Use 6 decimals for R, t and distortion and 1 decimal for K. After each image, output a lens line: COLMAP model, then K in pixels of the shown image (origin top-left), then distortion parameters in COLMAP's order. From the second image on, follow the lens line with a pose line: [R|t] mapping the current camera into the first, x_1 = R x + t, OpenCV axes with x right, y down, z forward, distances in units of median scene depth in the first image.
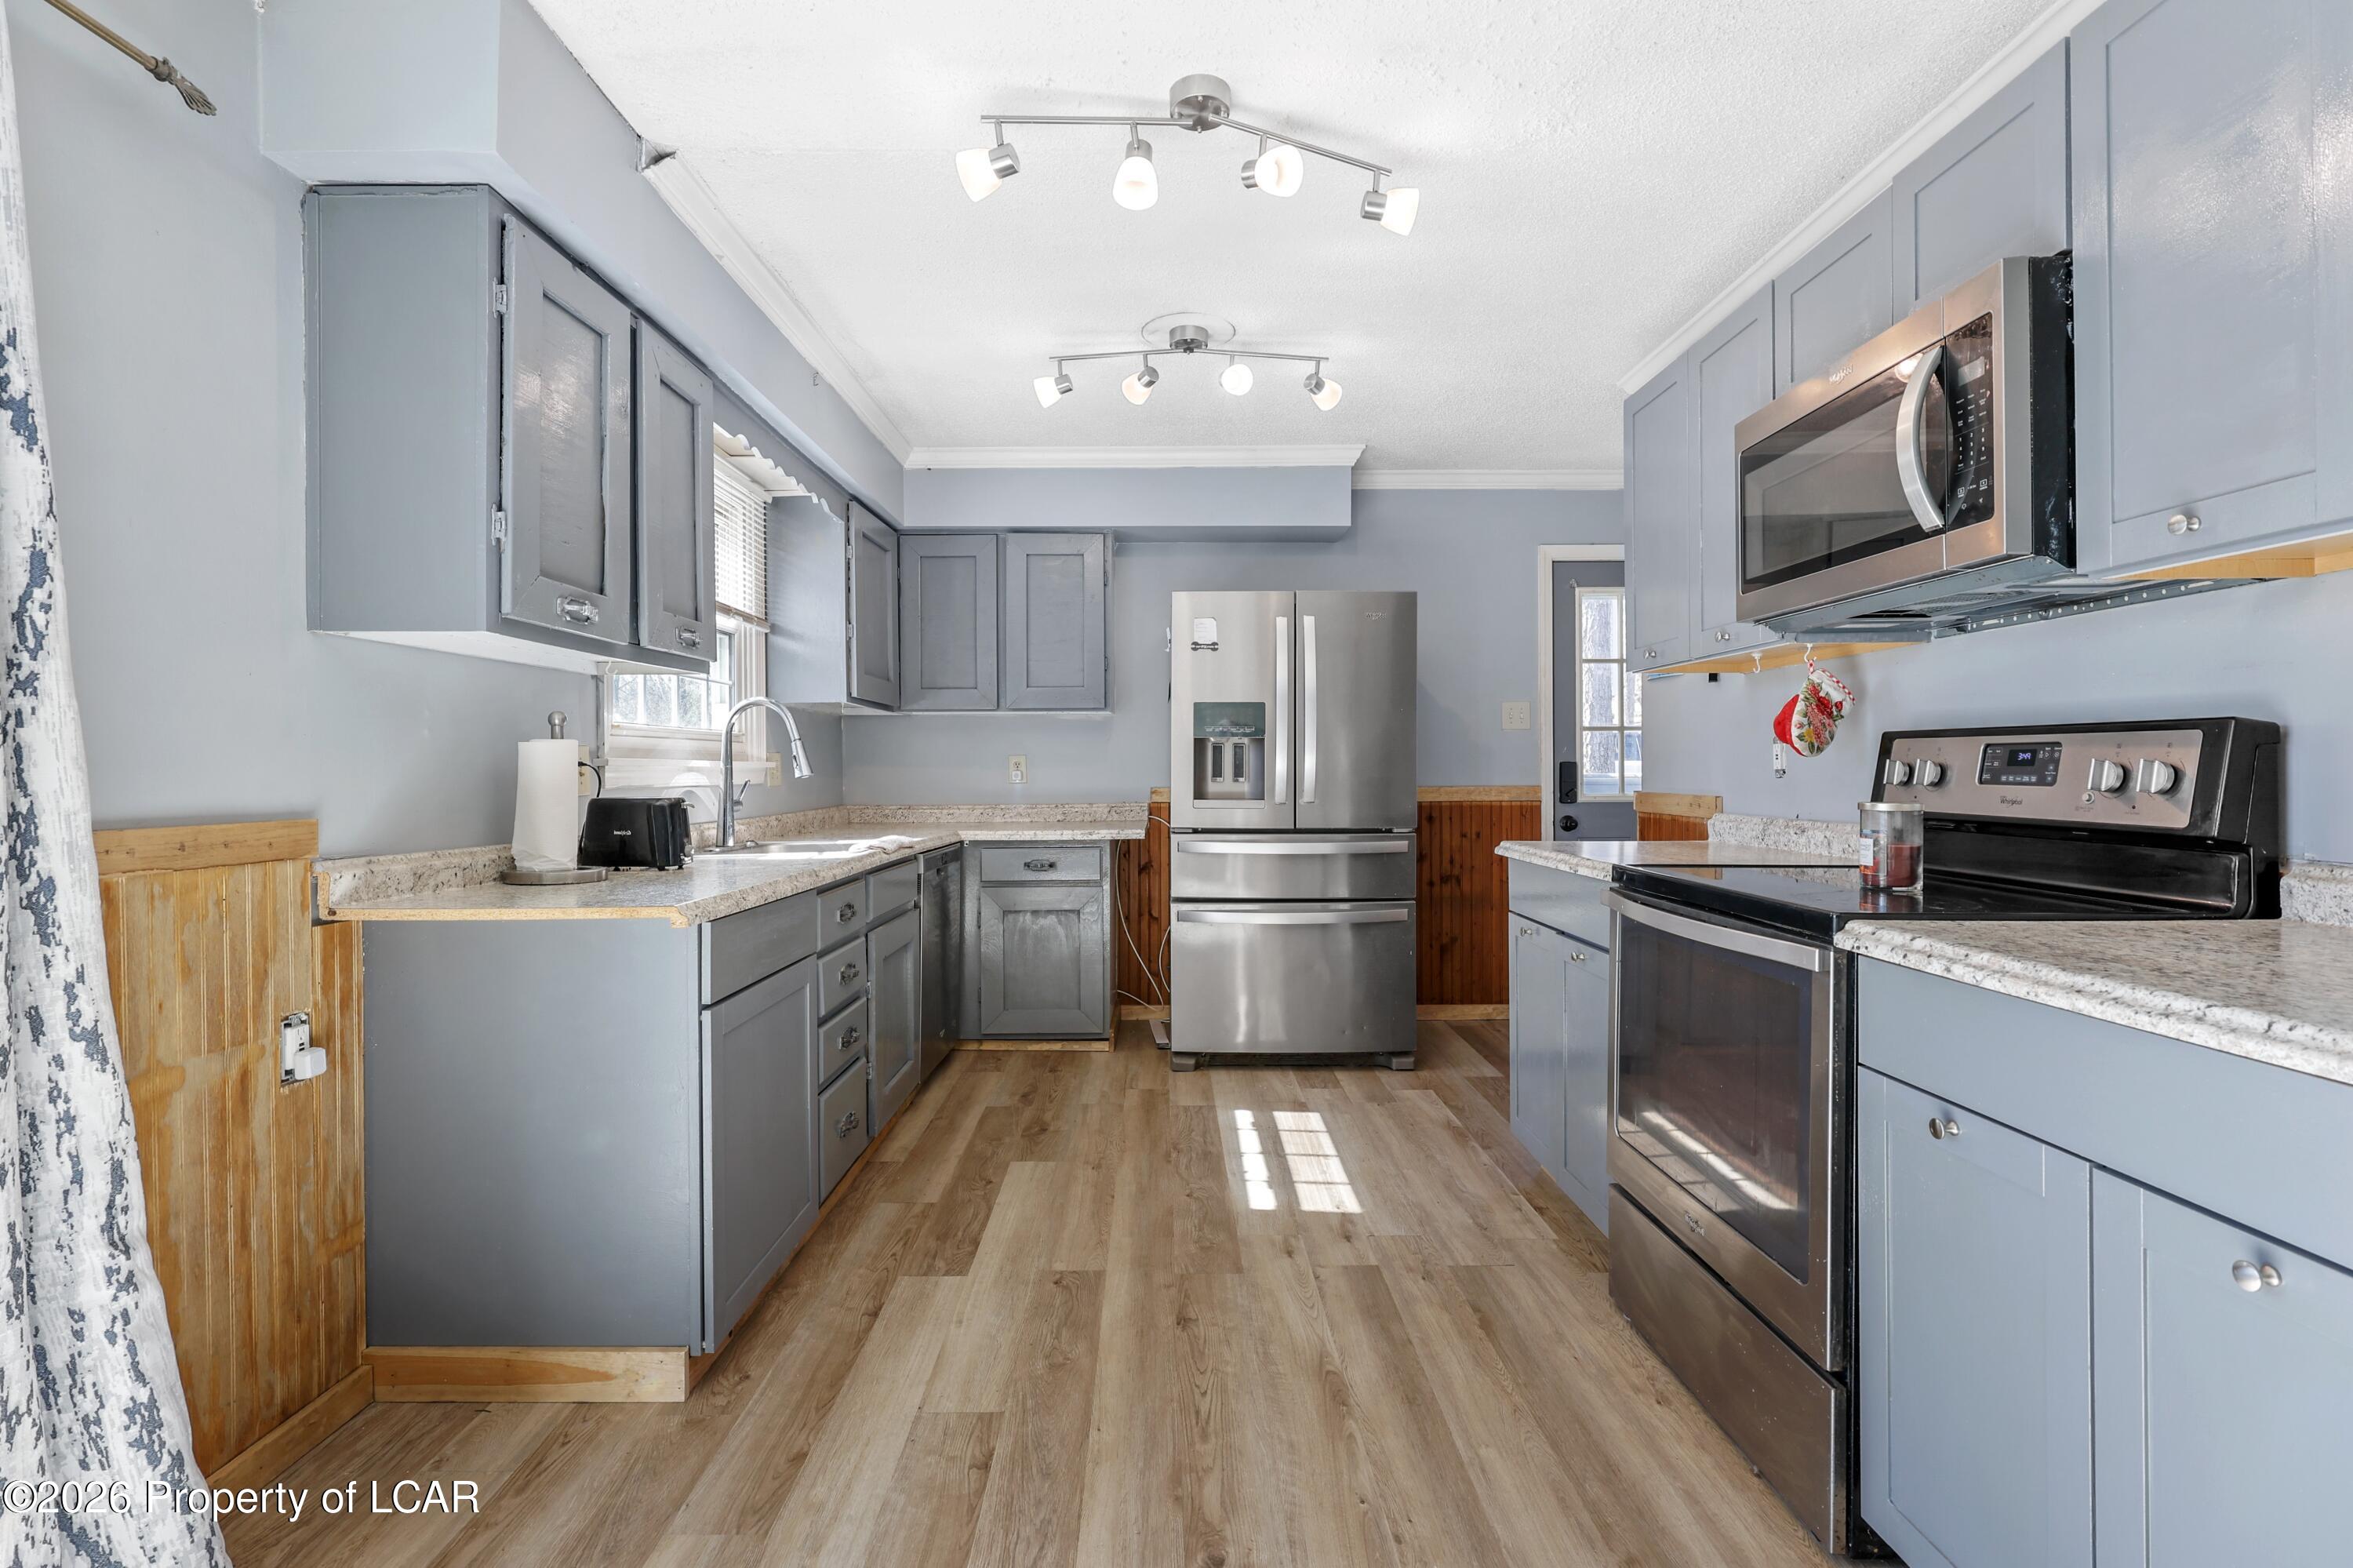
lens RADIAL K [[1096.3, 0, 1176.4], [0, 1096.3, 770.5], [0, 0, 1]] dist [-0.017636, 0.004728]
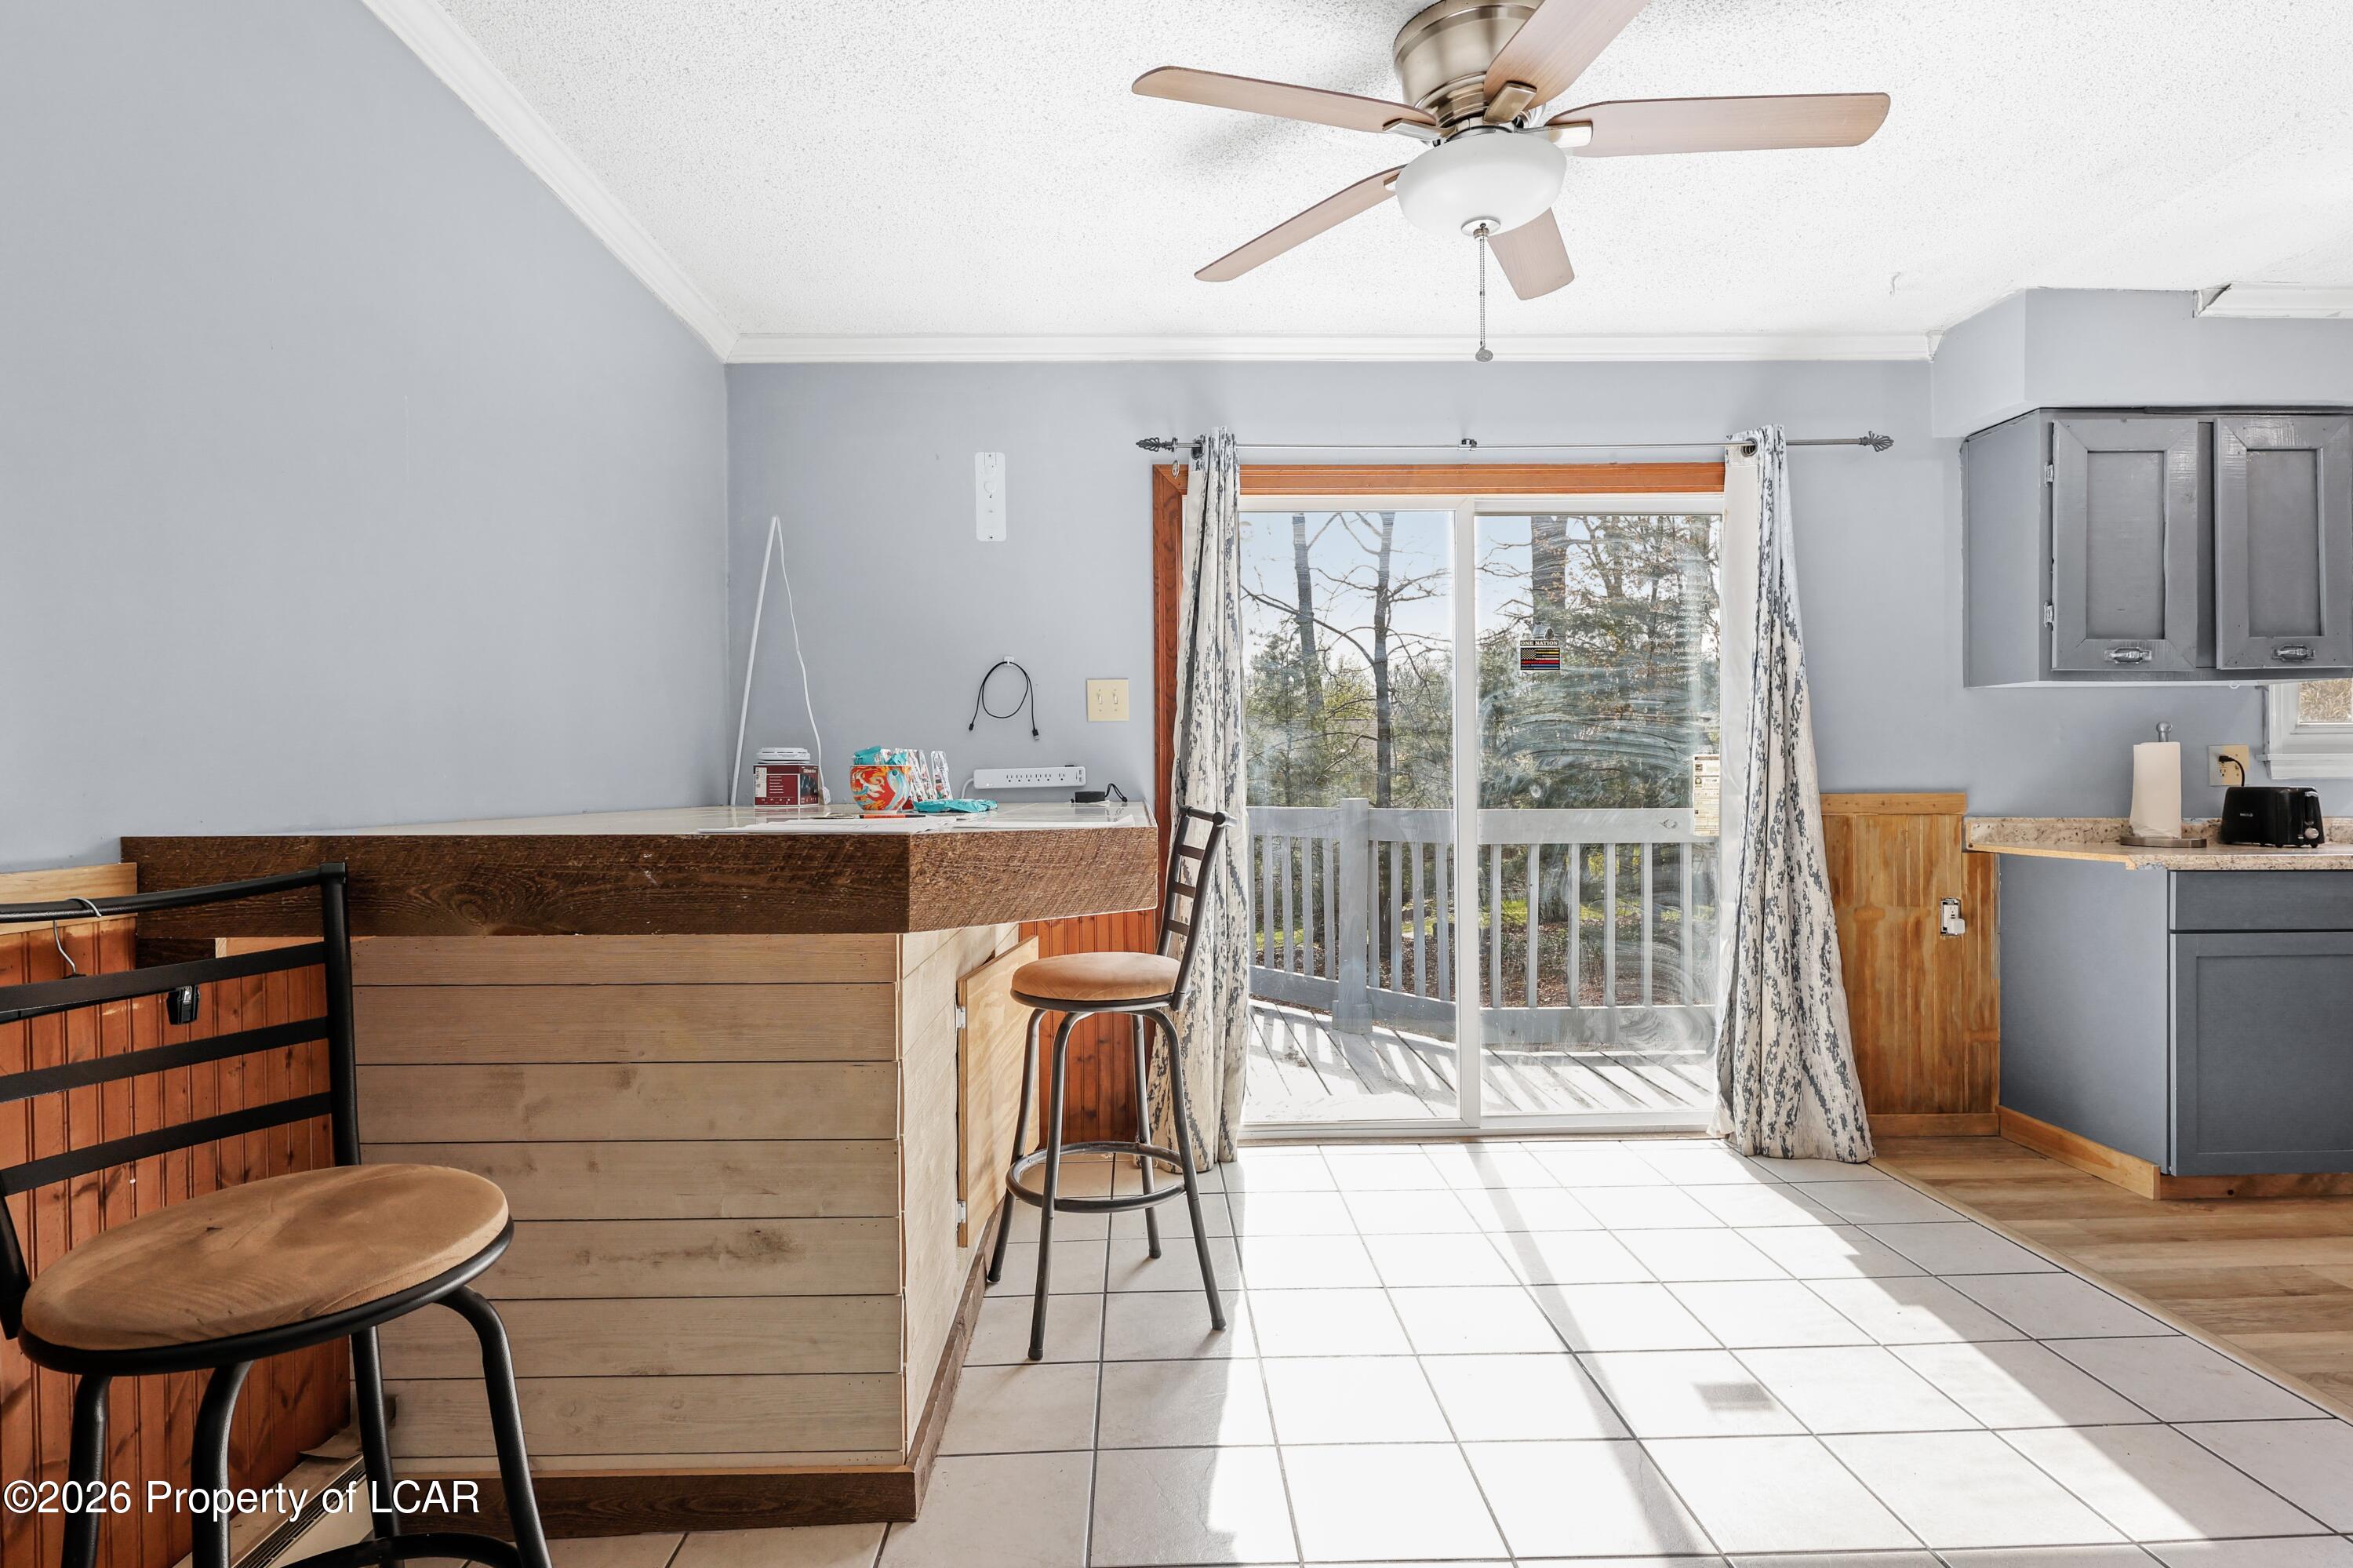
lens RADIAL K [[1096.3, 0, 1176.4], [0, 1096.3, 770.5], [0, 0, 1]] dist [-0.017636, 0.004728]
pose [[0.005949, 0.001029, -0.999982, 1.116008], [0.004361, 0.999990, 0.001055, -0.000299], [0.999973, -0.004367, 0.005944, -0.351603]]
